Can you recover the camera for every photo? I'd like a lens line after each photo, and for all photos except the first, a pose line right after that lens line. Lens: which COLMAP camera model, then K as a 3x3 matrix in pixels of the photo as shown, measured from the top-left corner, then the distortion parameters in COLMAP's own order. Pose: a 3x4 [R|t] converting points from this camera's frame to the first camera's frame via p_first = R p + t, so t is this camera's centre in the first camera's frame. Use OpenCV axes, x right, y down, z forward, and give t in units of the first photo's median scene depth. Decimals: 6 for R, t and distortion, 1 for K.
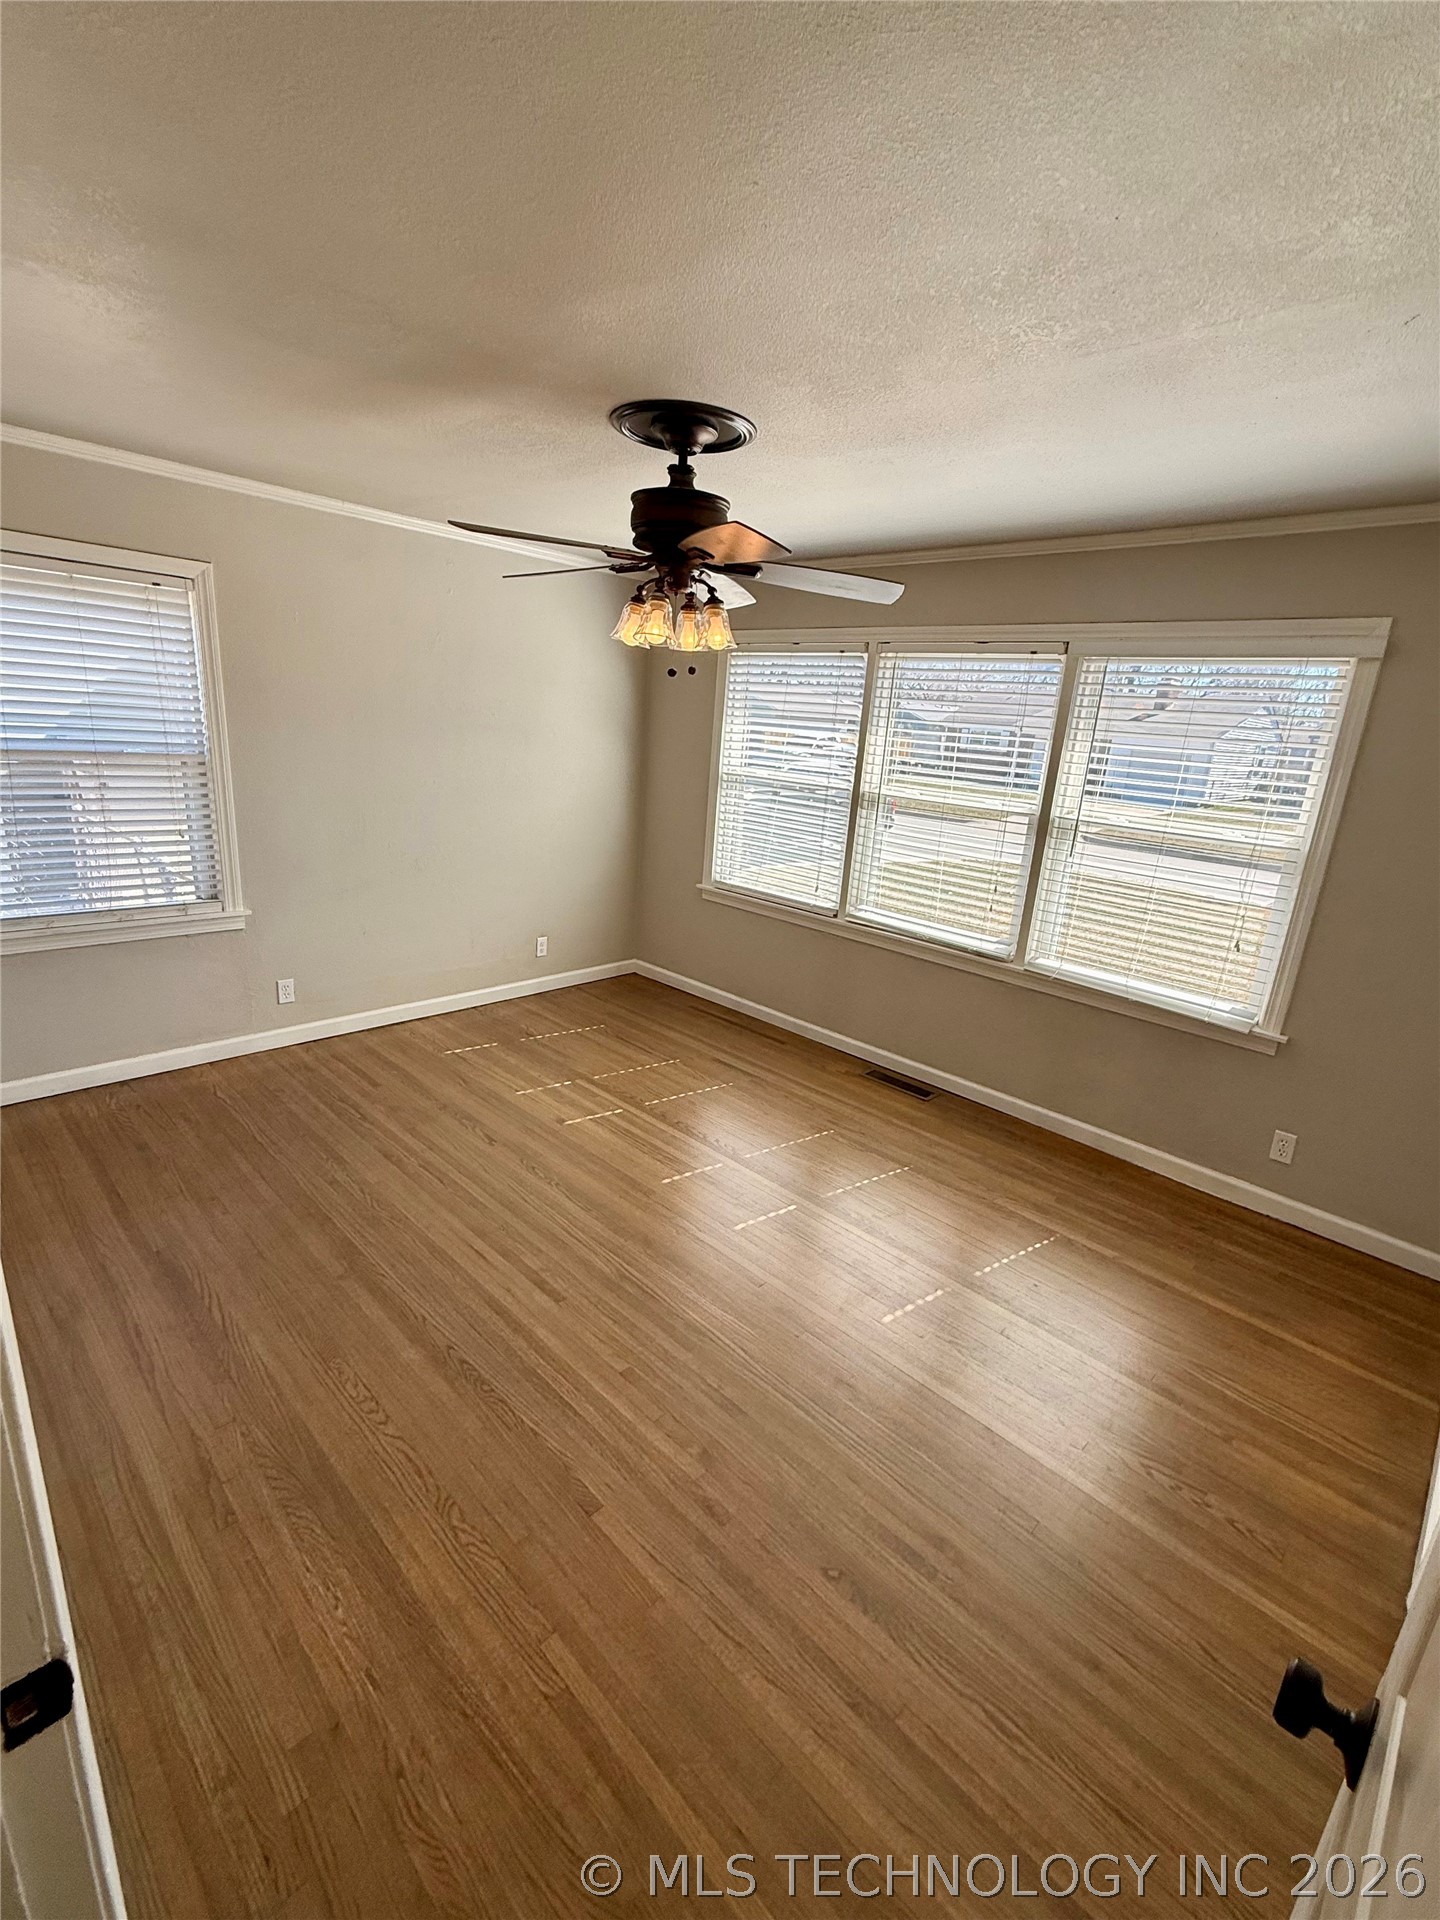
lens RADIAL K [[848.2, 0, 720.6], [0, 848.2, 960.0], [0, 0, 1]] dist [0.013501, 0.000452]
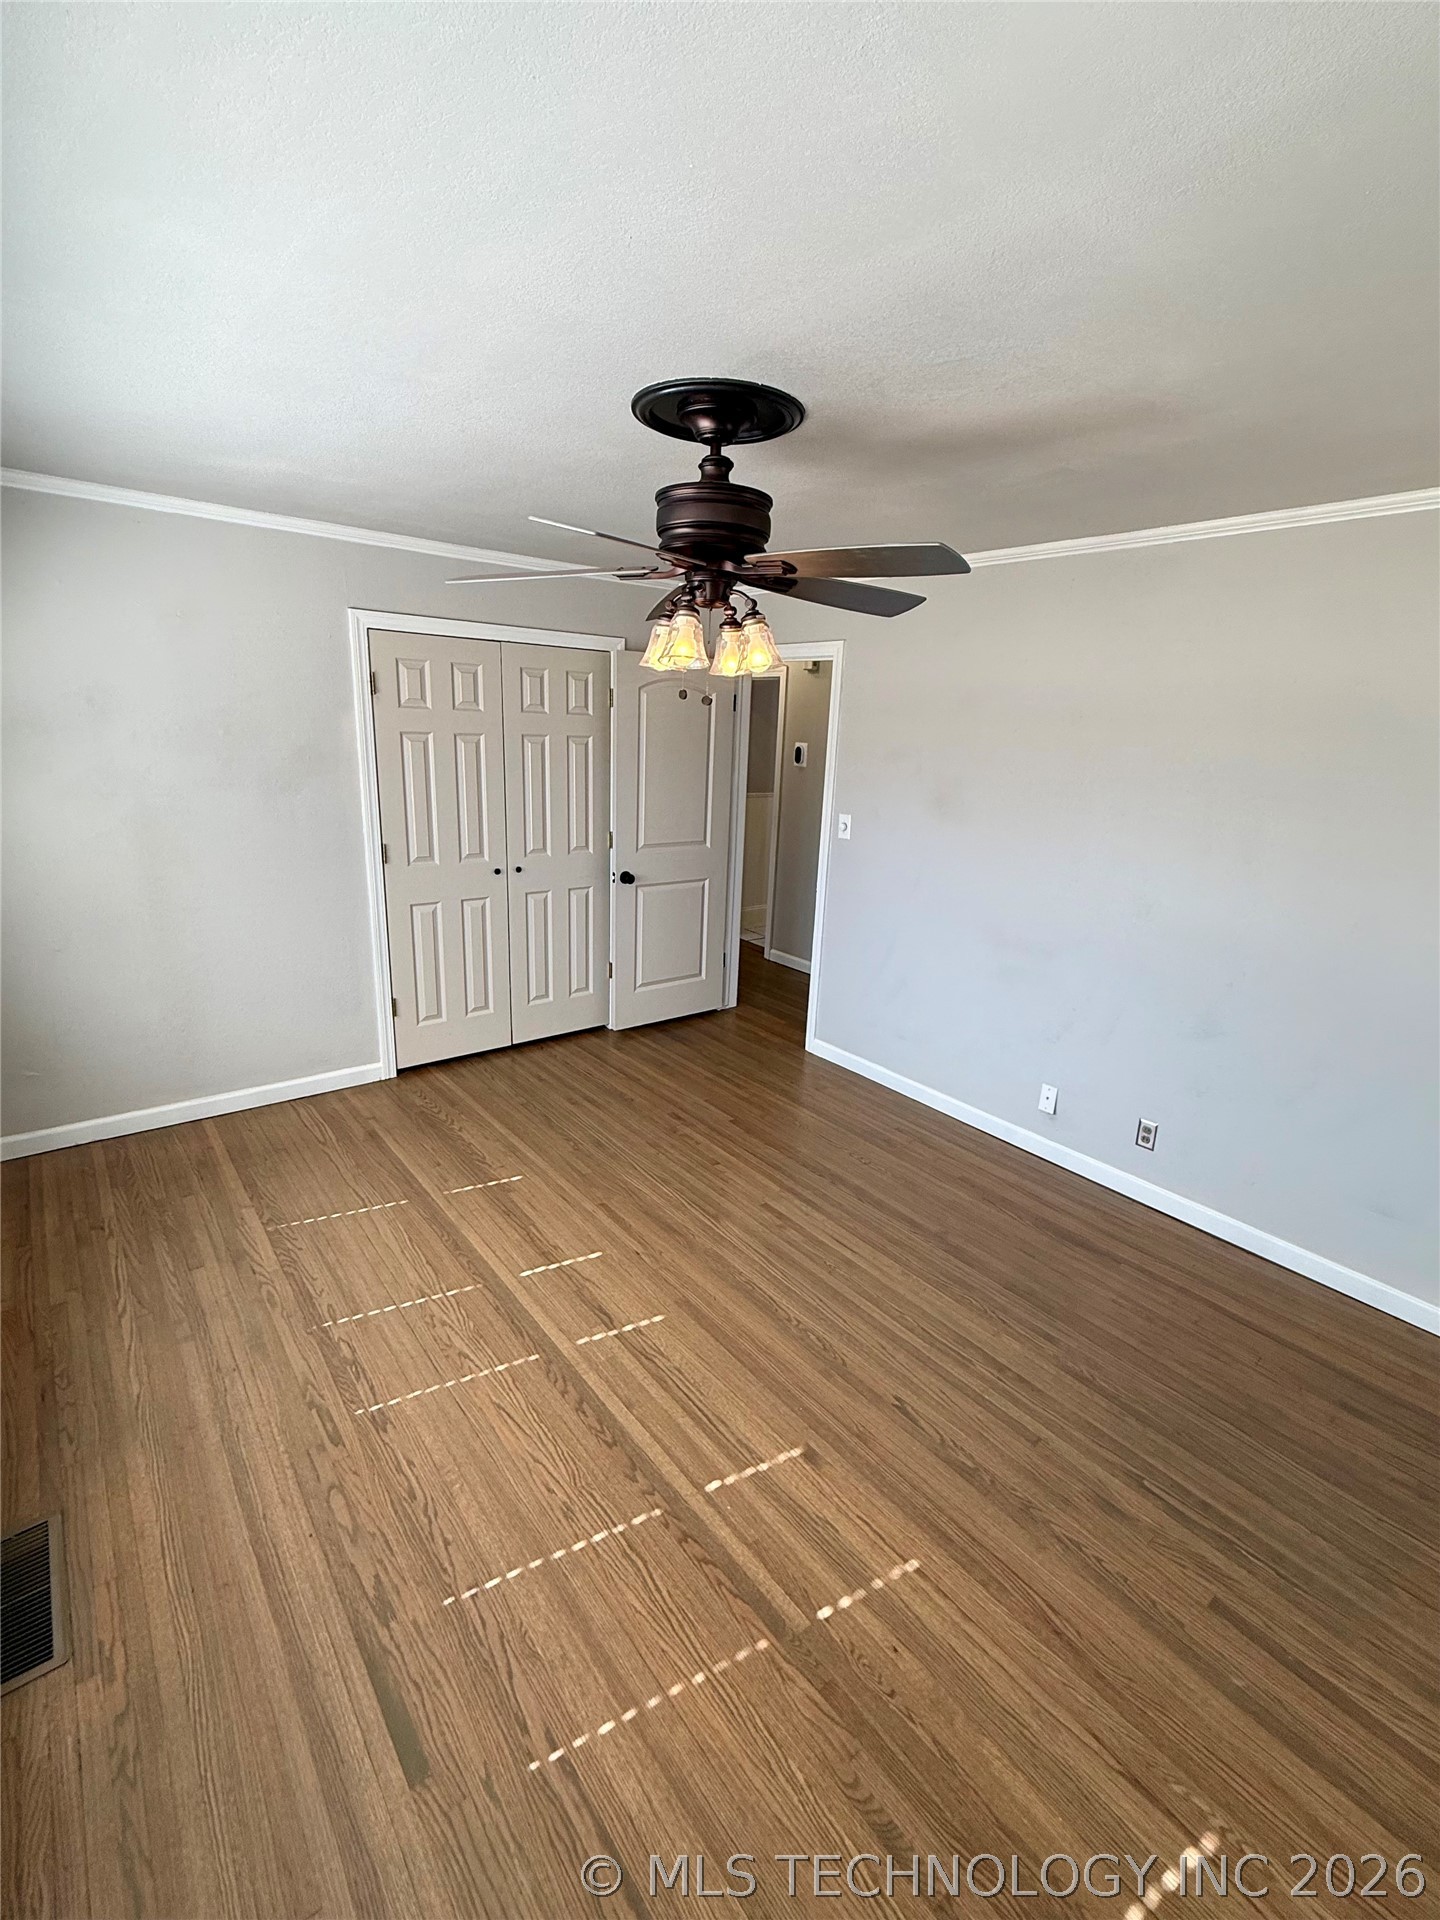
lens RADIAL K [[848.2, 0, 721.3], [0, 848.2, 959.1], [0, 0, 1]] dist [0.013501, 0.000452]
pose [[-0.985910, -0.140282, 0.091120, -0.158594], [-0.070864, 0.843689, 0.532135, -0.495478], [-0.151526, 0.518180, -0.841742, 1.592803]]
